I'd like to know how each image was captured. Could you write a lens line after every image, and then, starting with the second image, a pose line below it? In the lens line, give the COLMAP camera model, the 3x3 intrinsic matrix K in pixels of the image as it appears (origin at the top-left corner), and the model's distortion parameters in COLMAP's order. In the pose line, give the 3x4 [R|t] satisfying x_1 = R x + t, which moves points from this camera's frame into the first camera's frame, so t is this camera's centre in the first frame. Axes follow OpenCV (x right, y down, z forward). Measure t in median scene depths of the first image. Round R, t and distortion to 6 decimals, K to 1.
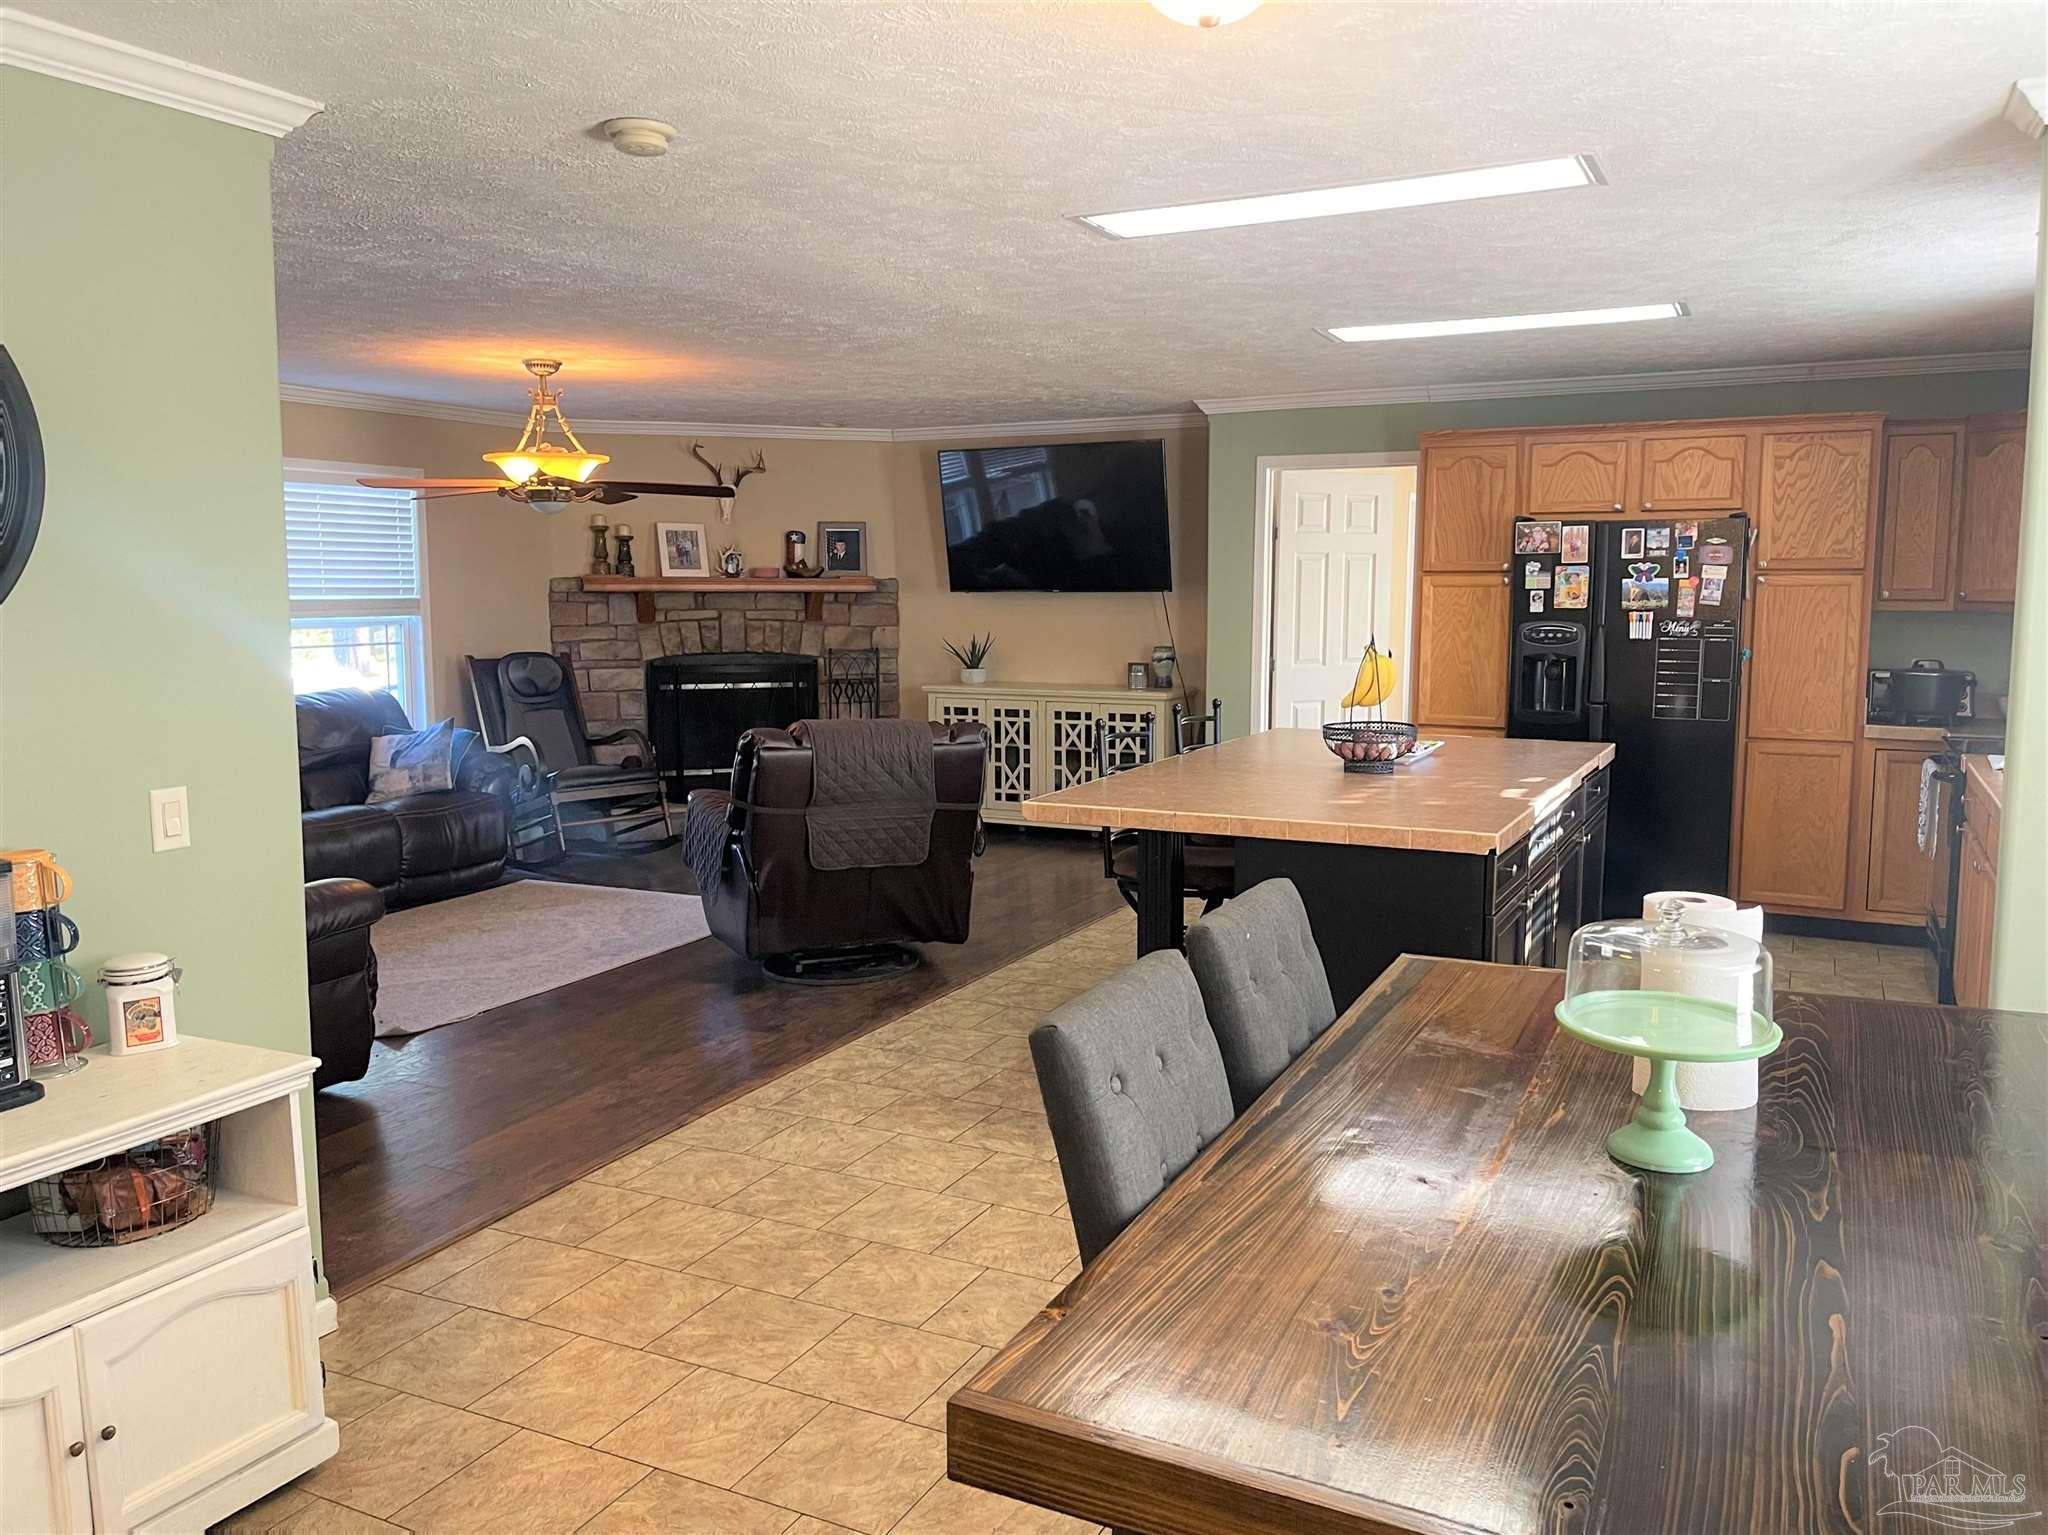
lens RADIAL K [[1523.4, 0, 1049.9], [0, 1523.4, 750.6], [0, 0, 1]] dist [0.062935, -0.106246]
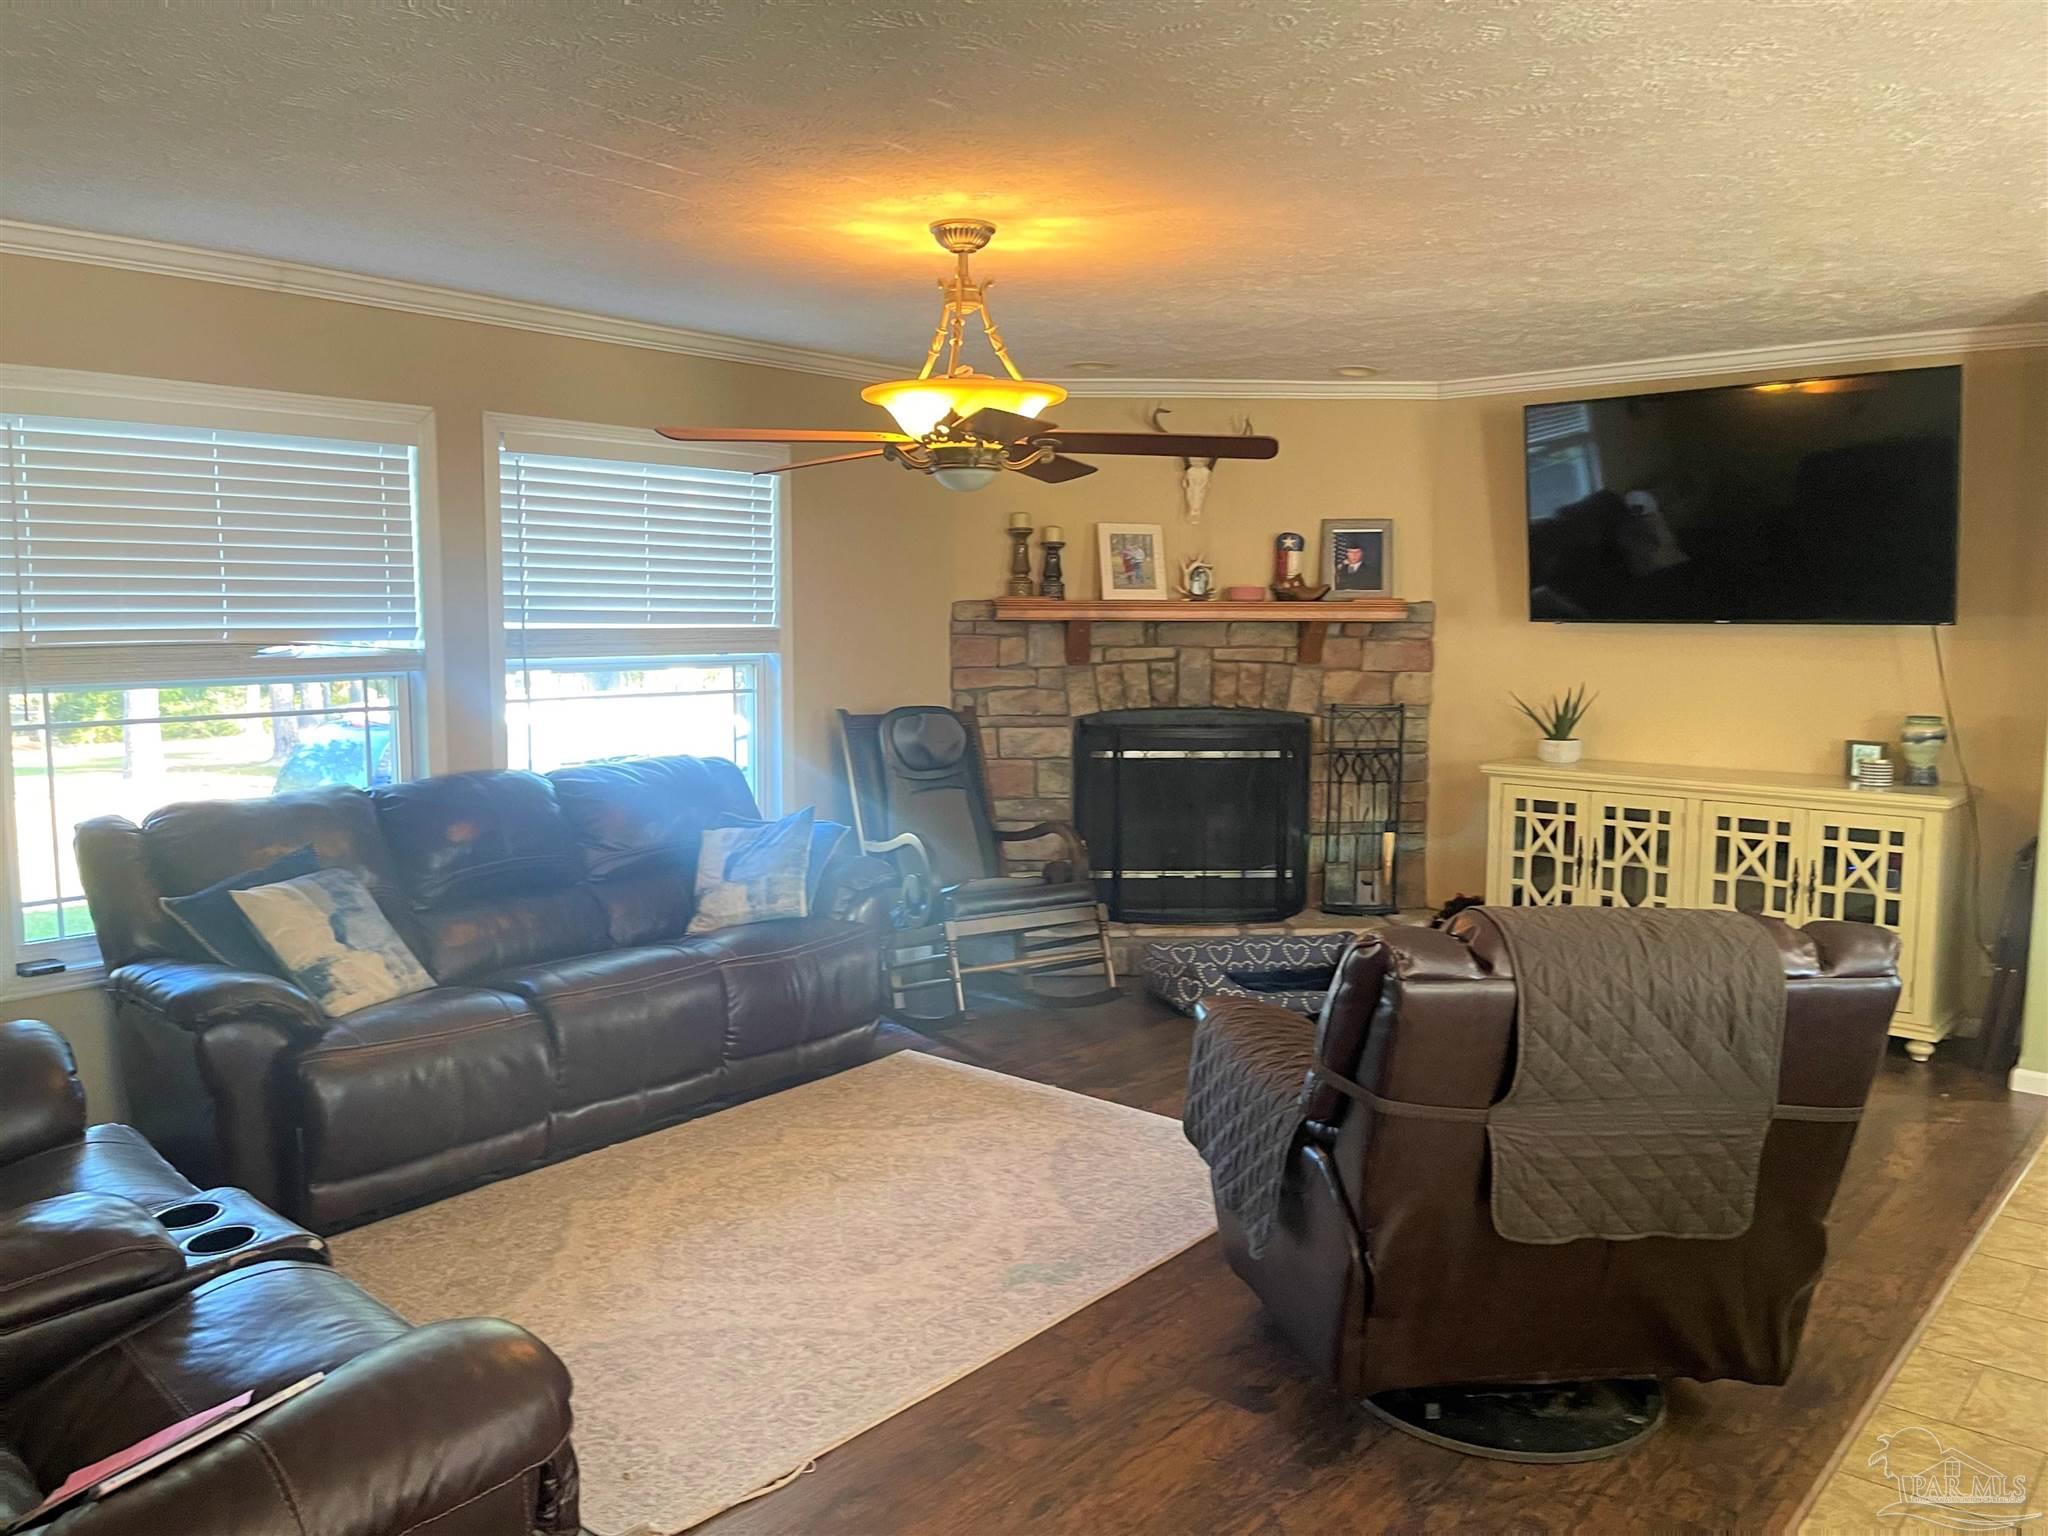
lens RADIAL K [[1558.1, 0, 1020.8], [0, 1558.1, 773.3], [0, 0, 1]] dist [0.081278, -0.107898]
pose [[0.966135, 0.032704, -0.255956, -0.133746], [-0.033475, 0.999439, 0.001345, -0.043157], [0.255856, 0.007269, 0.966688, 0.383780]]
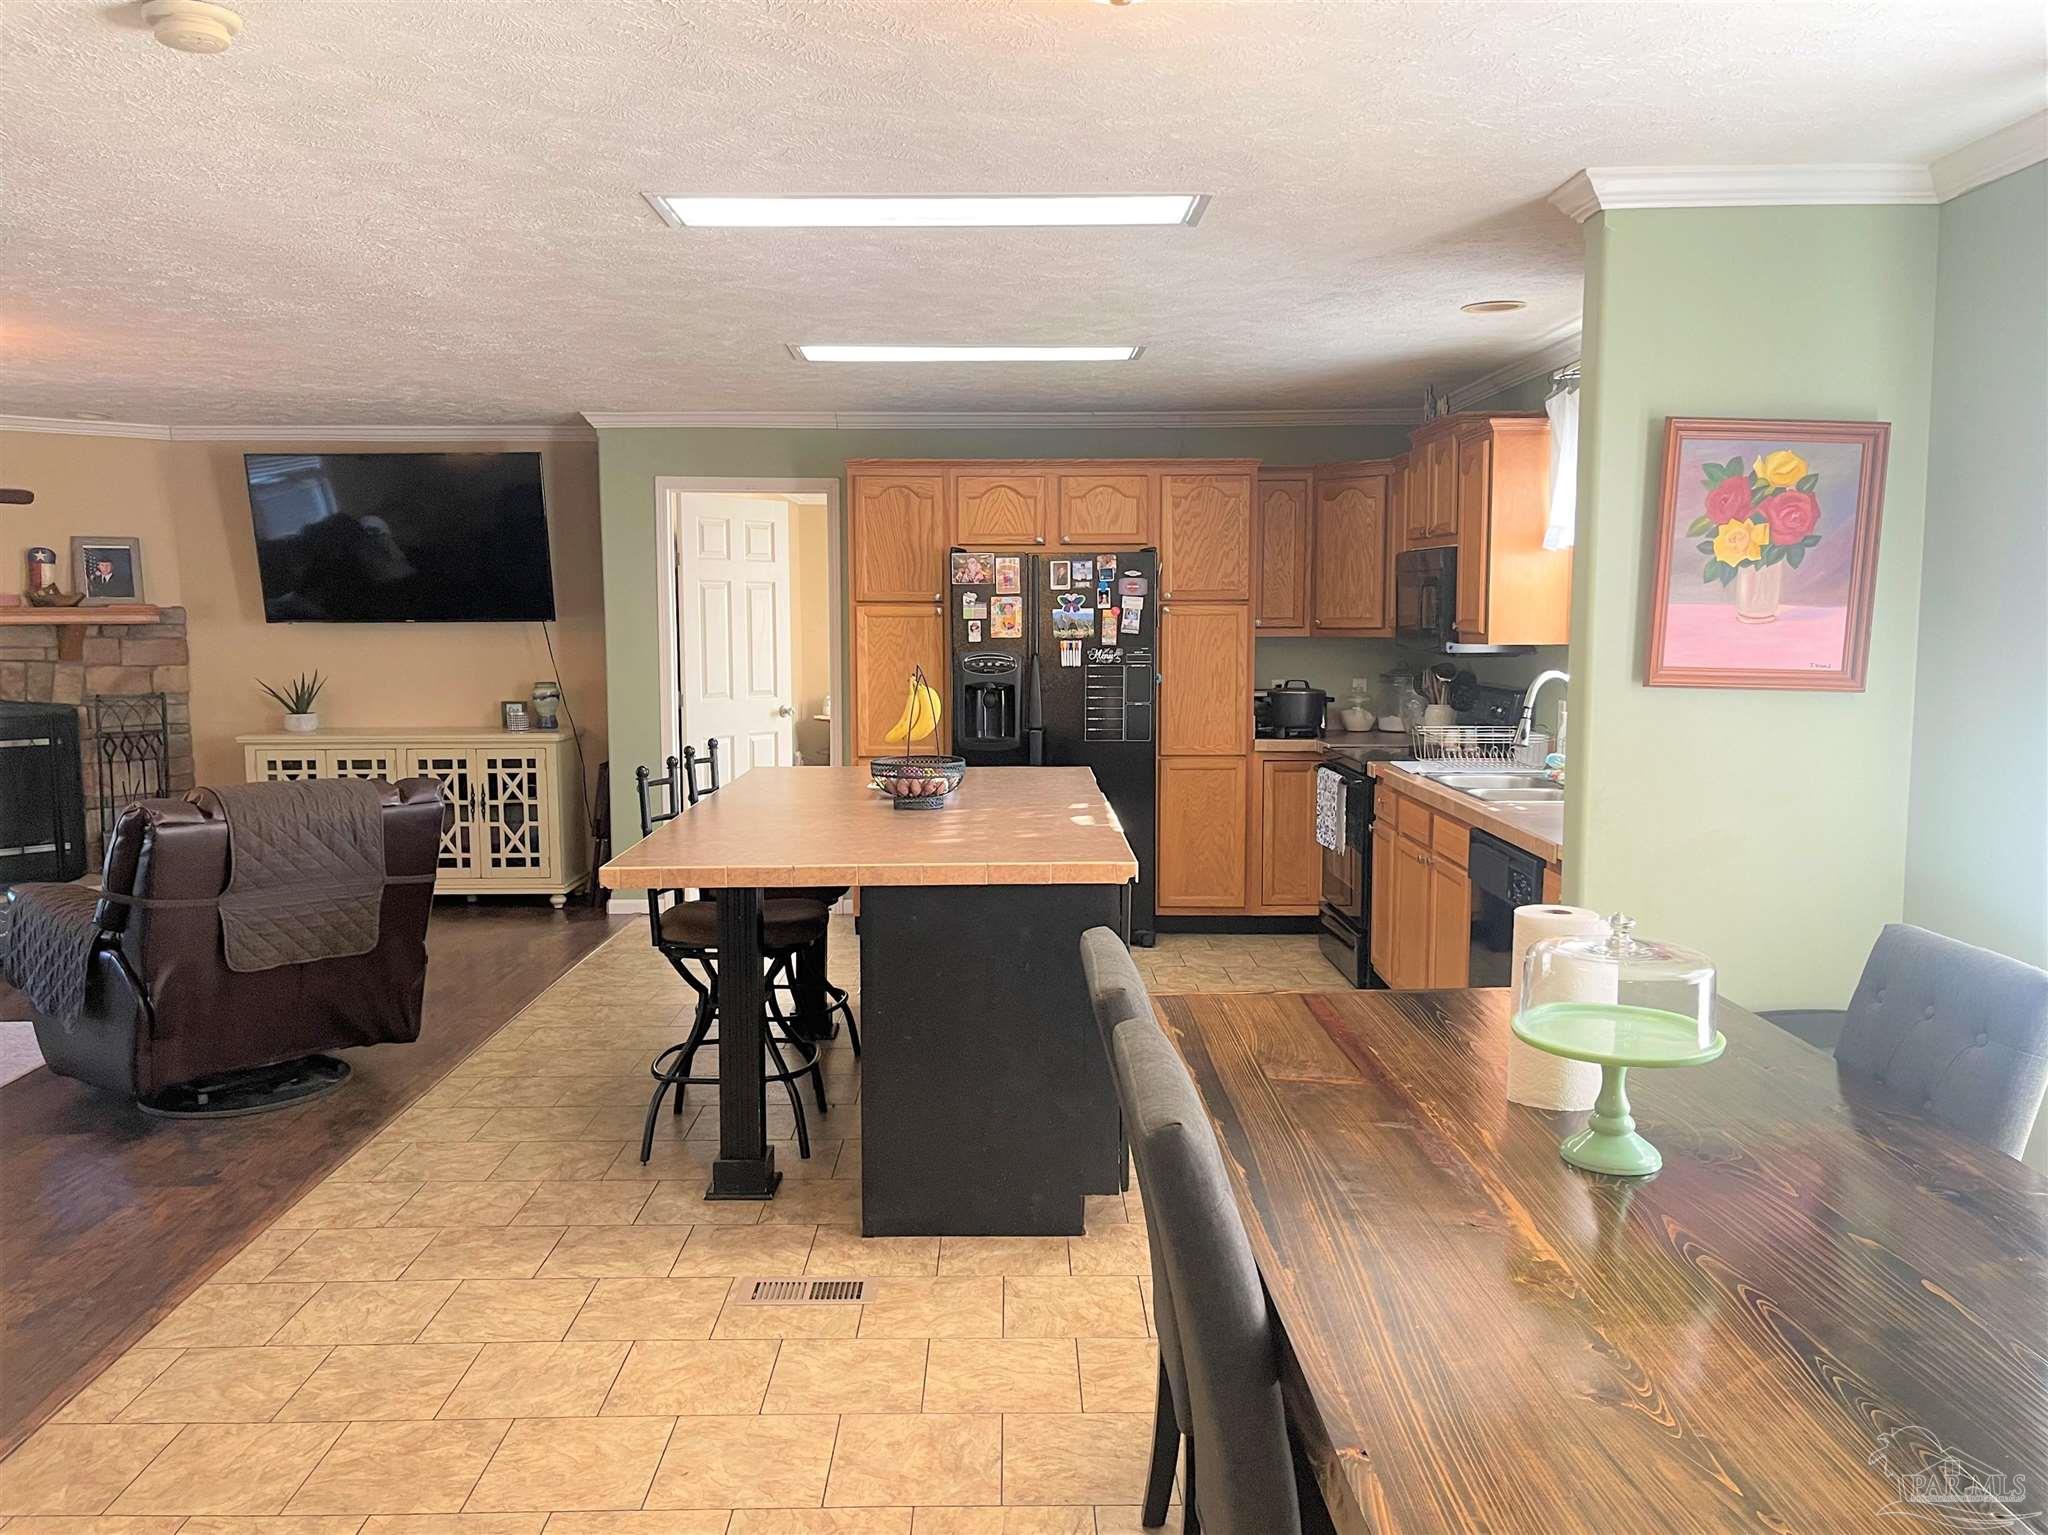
lens RADIAL K [[1558.1, 0, 1020.8], [0, 1558.1, 772.8], [0, 0, 1]] dist [0.081278, -0.107898]
pose [[0.893651, -0.049297, 0.446046, -0.112781], [0.052365, 0.998613, 0.005452, -0.006948], [-0.445697, 0.018486, 0.894993, 0.056707]]
